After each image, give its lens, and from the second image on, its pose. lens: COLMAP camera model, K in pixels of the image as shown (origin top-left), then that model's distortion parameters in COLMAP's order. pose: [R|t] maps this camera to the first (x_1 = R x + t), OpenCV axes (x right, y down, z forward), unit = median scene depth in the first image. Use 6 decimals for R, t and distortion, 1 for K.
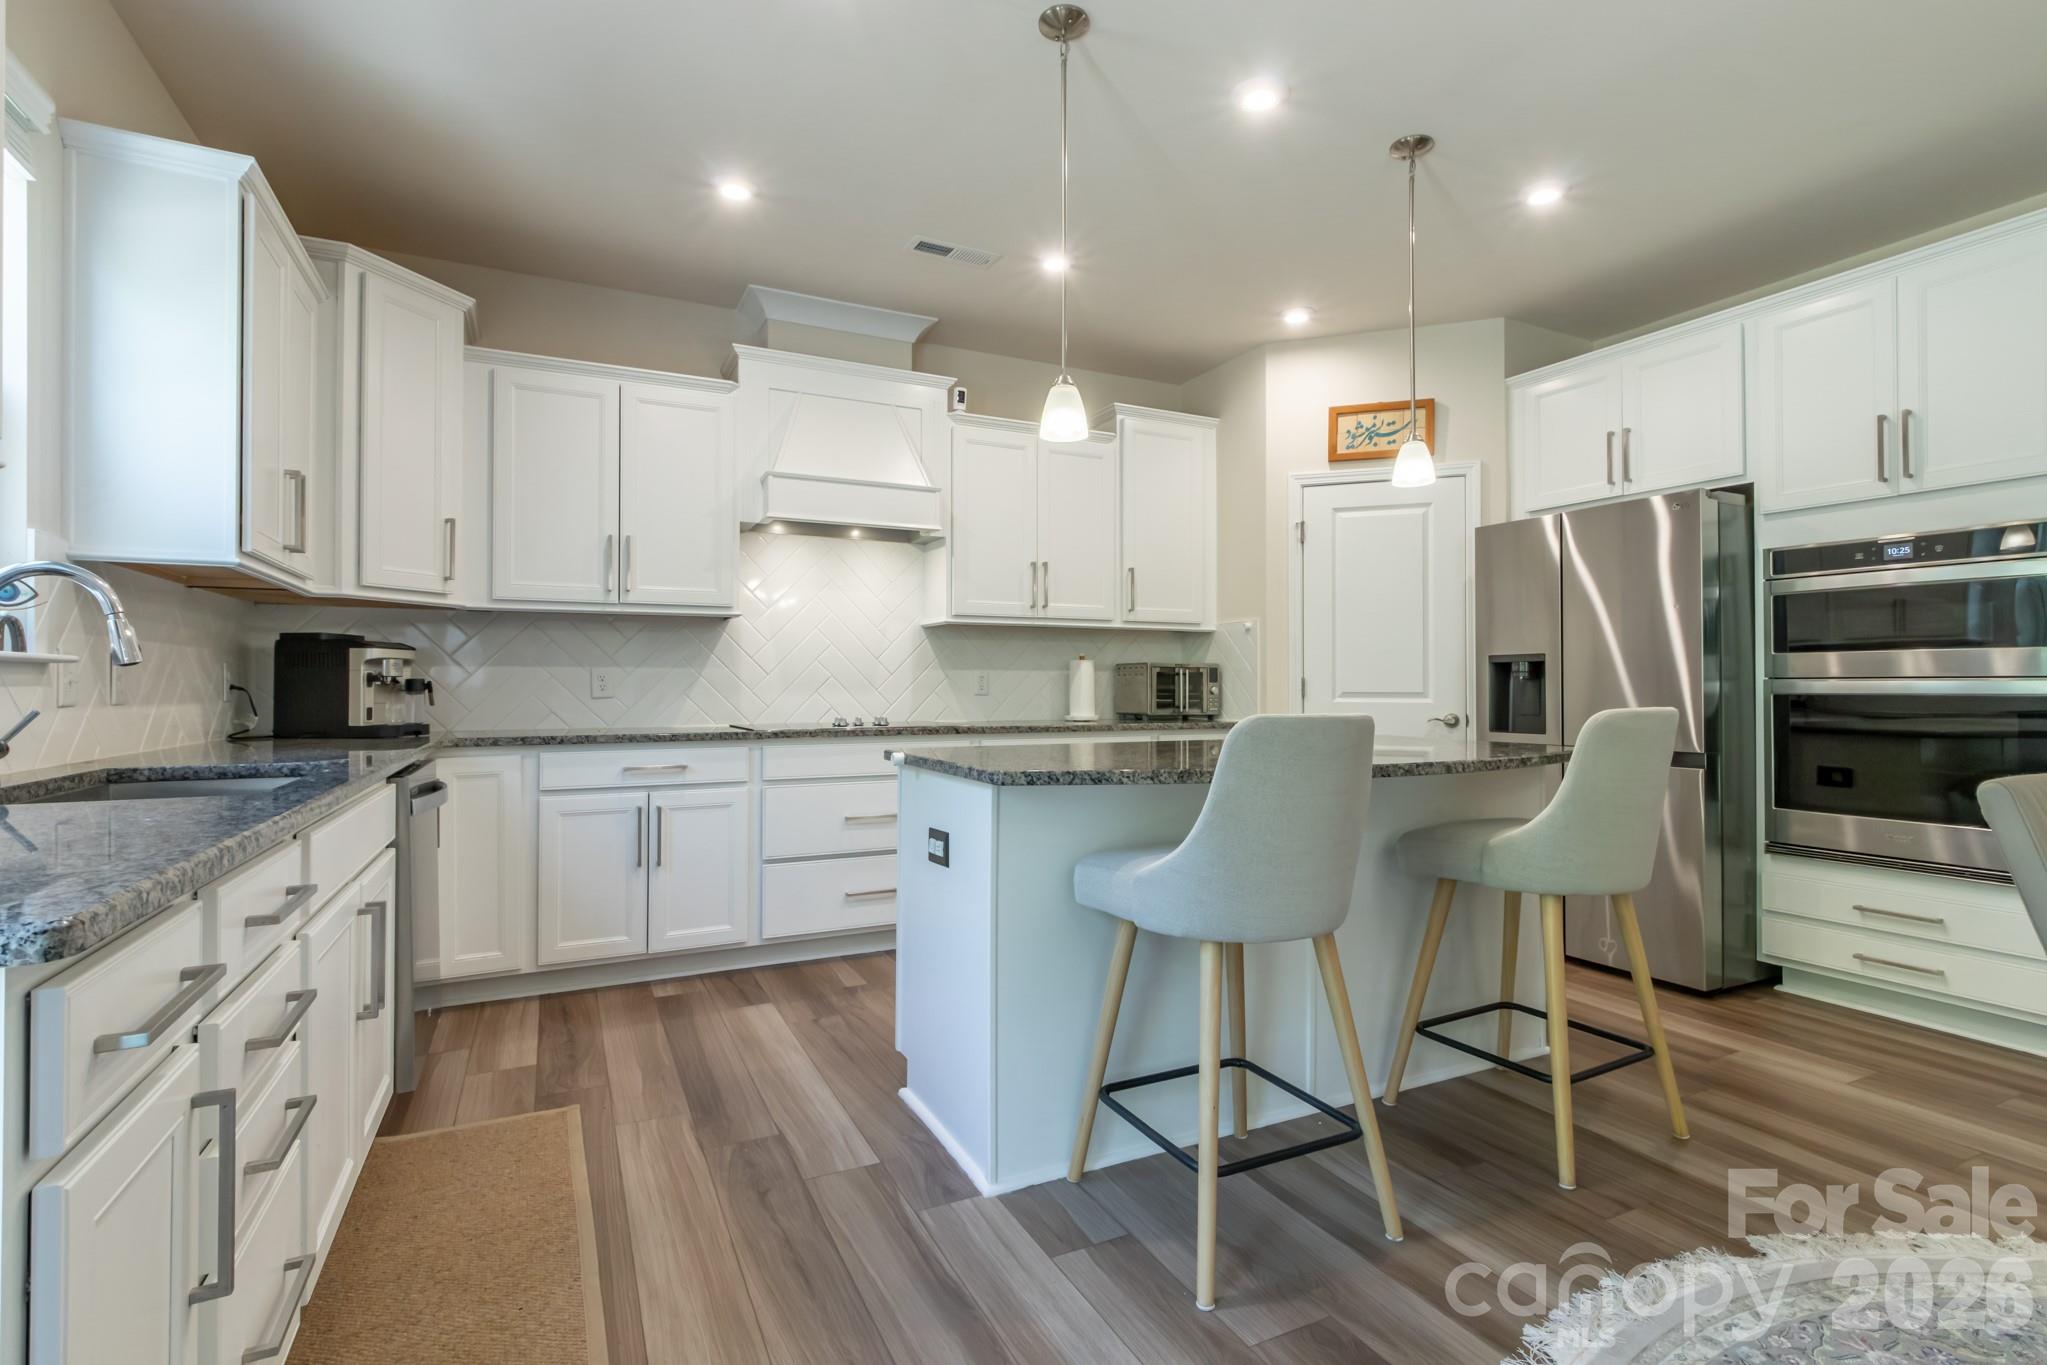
lens RADIAL K [[958.6, 0, 1032.1], [0, 958.6, 688.4], [0, 0, 1]] dist [0.005523, -0.003874]
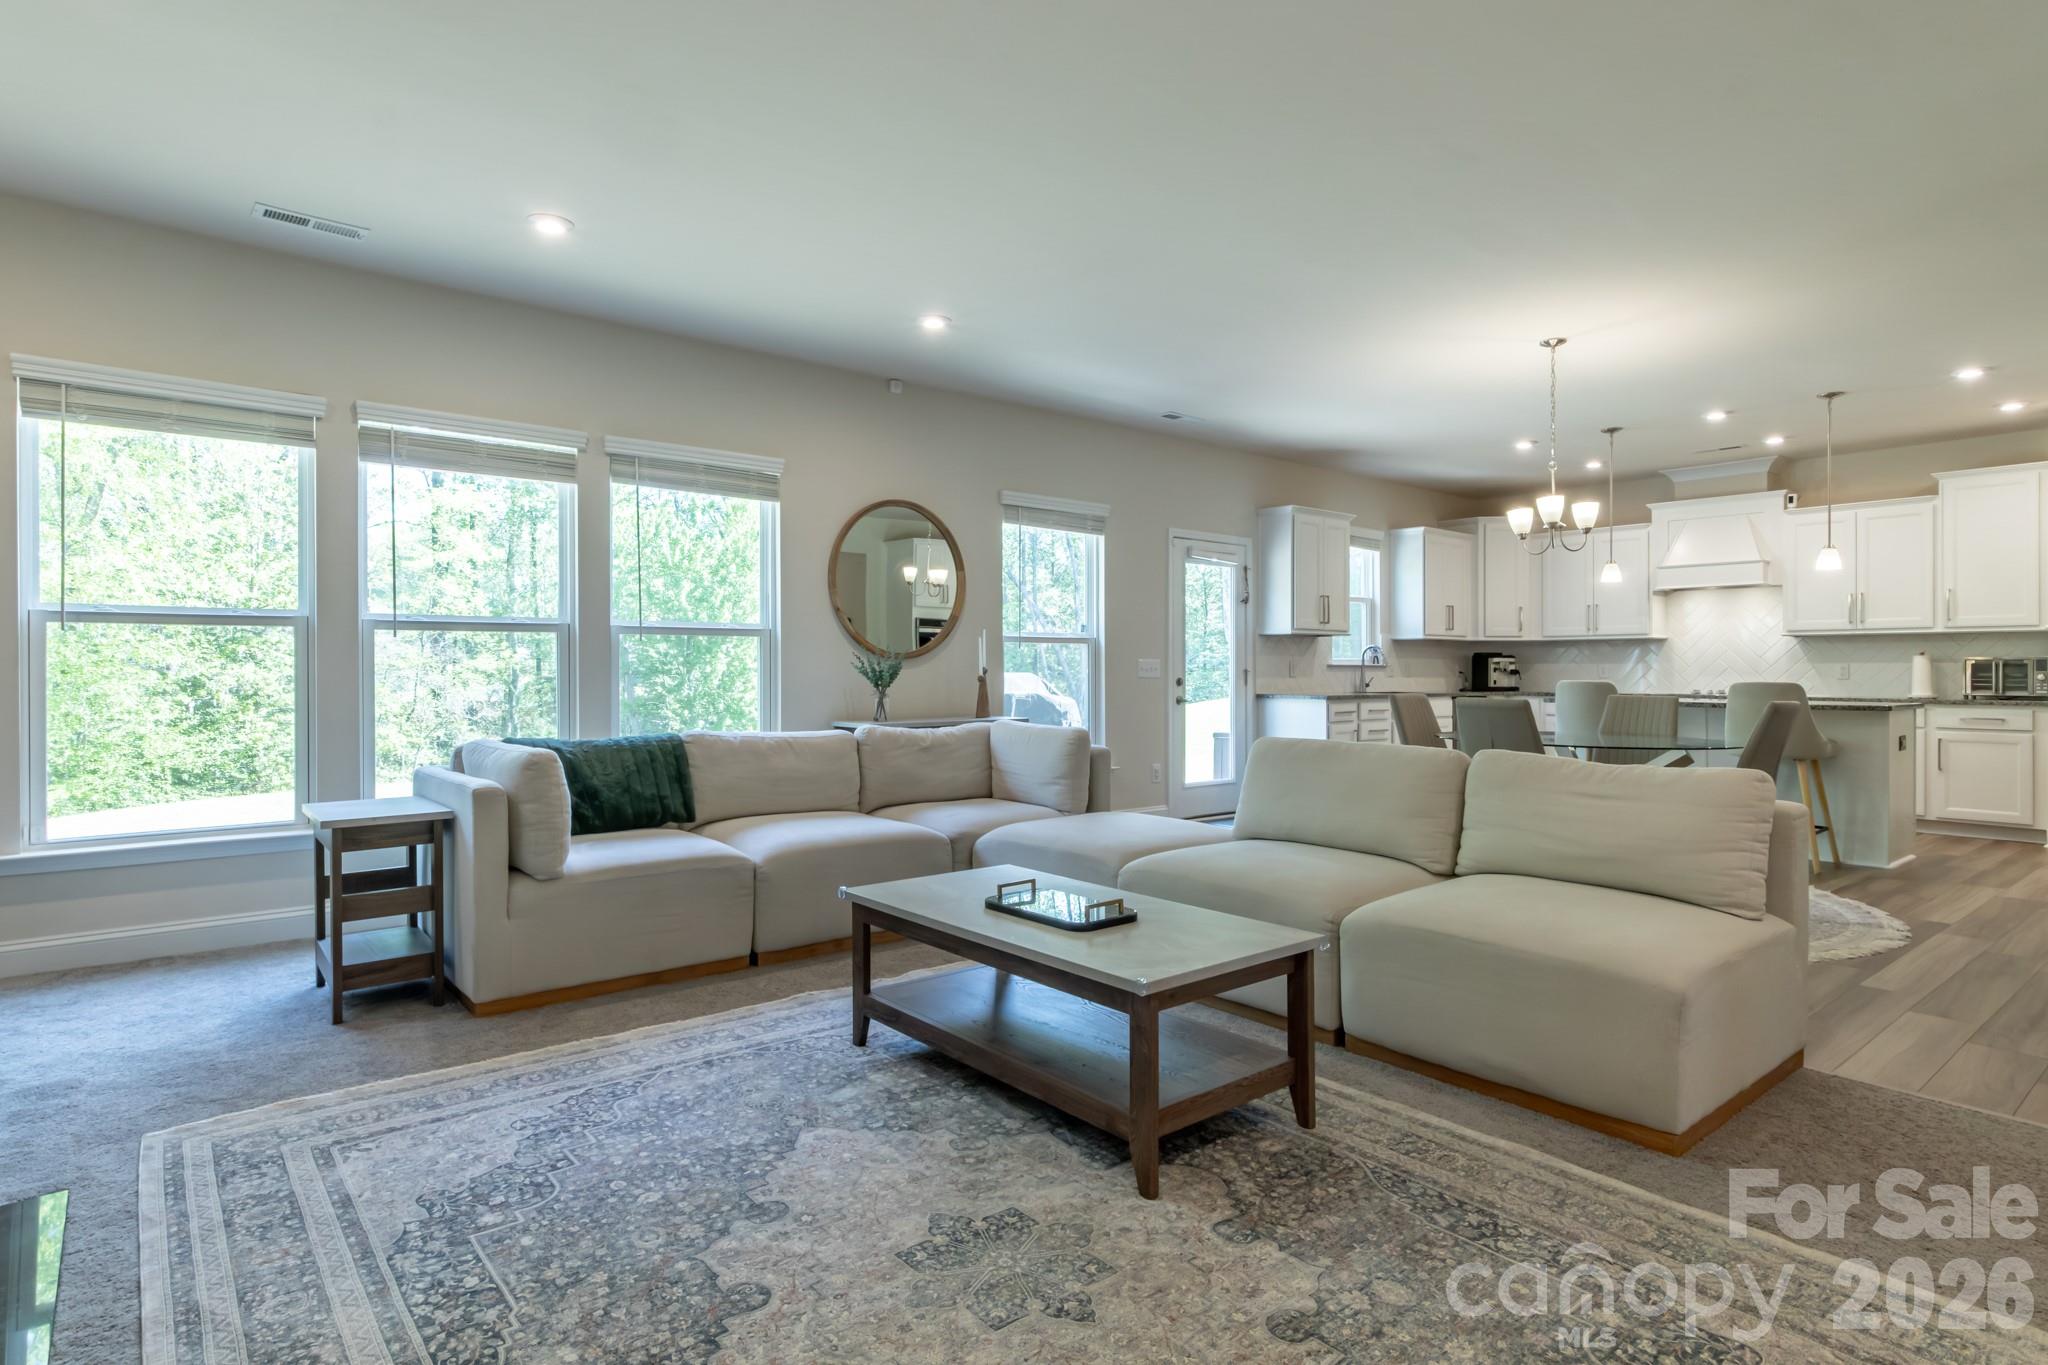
lens RADIAL K [[1092.9, 0, 1018.0], [0, 1092.9, 660.8], [0, 0, 1]] dist [0.006664, 0.003149]
pose [[0.231512, -0.008011, -0.972799, 1.754869], [-0.005998, 0.999935, -0.009662, 0.002801], [0.972814, 0.008072, 0.231449, -0.890832]]
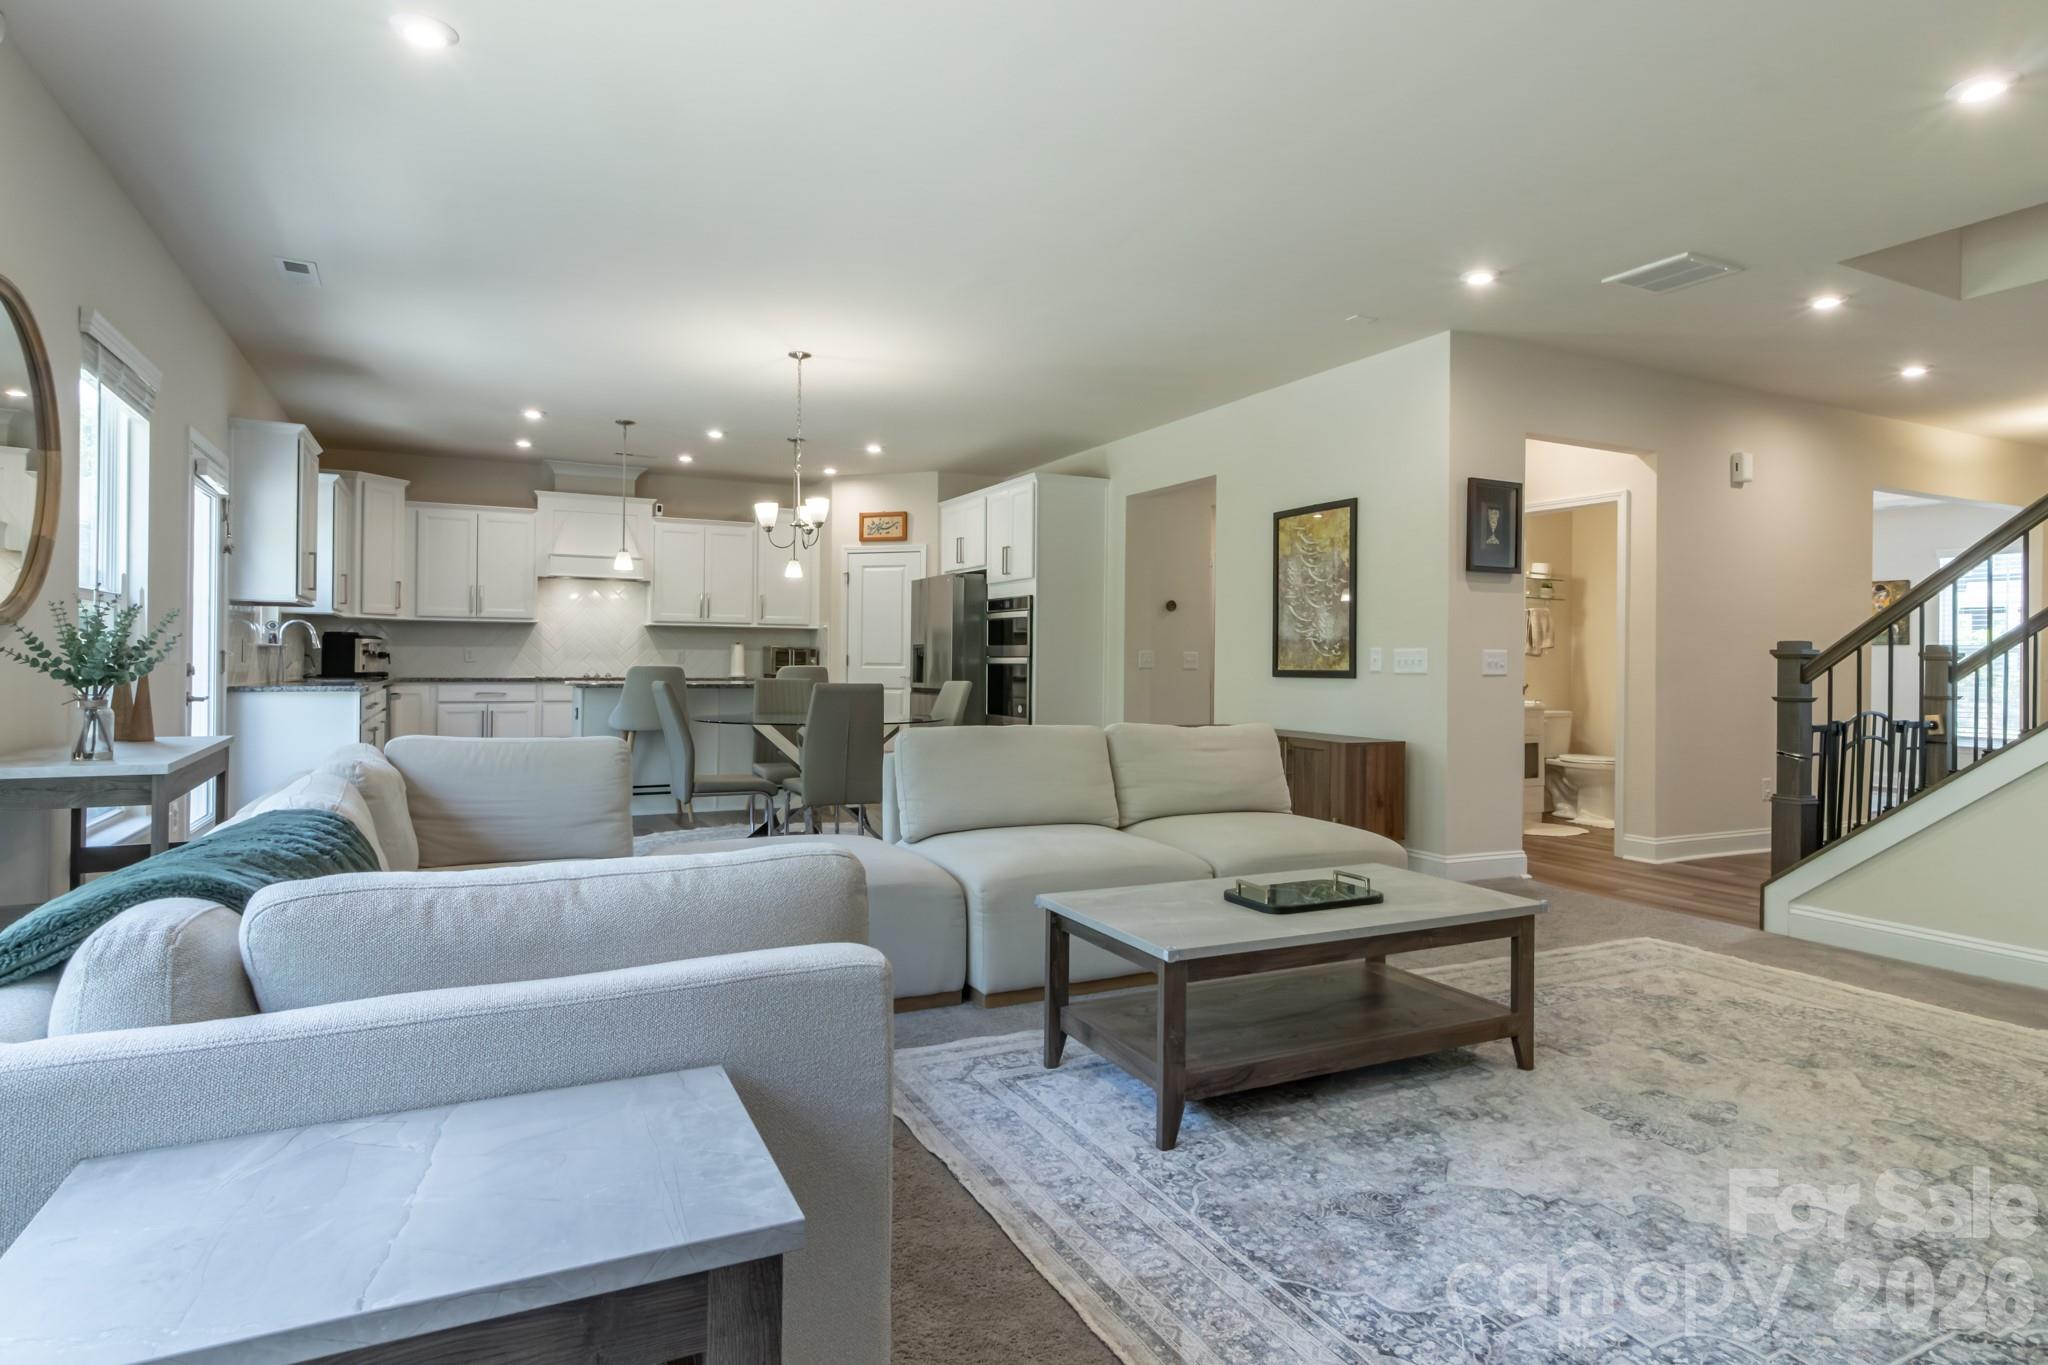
lens RADIAL K [[1092.9, 0, 1033.8], [0, 1092.9, 666.1], [0, 0, 1]] dist [0.006664, 0.003149]
pose [[0.999894, 0.007645, 0.012402, 0.790513], [-0.007664, 0.999970, 0.001436, 0.006616], [-0.012391, -0.001530, 0.999922, -1.471762]]
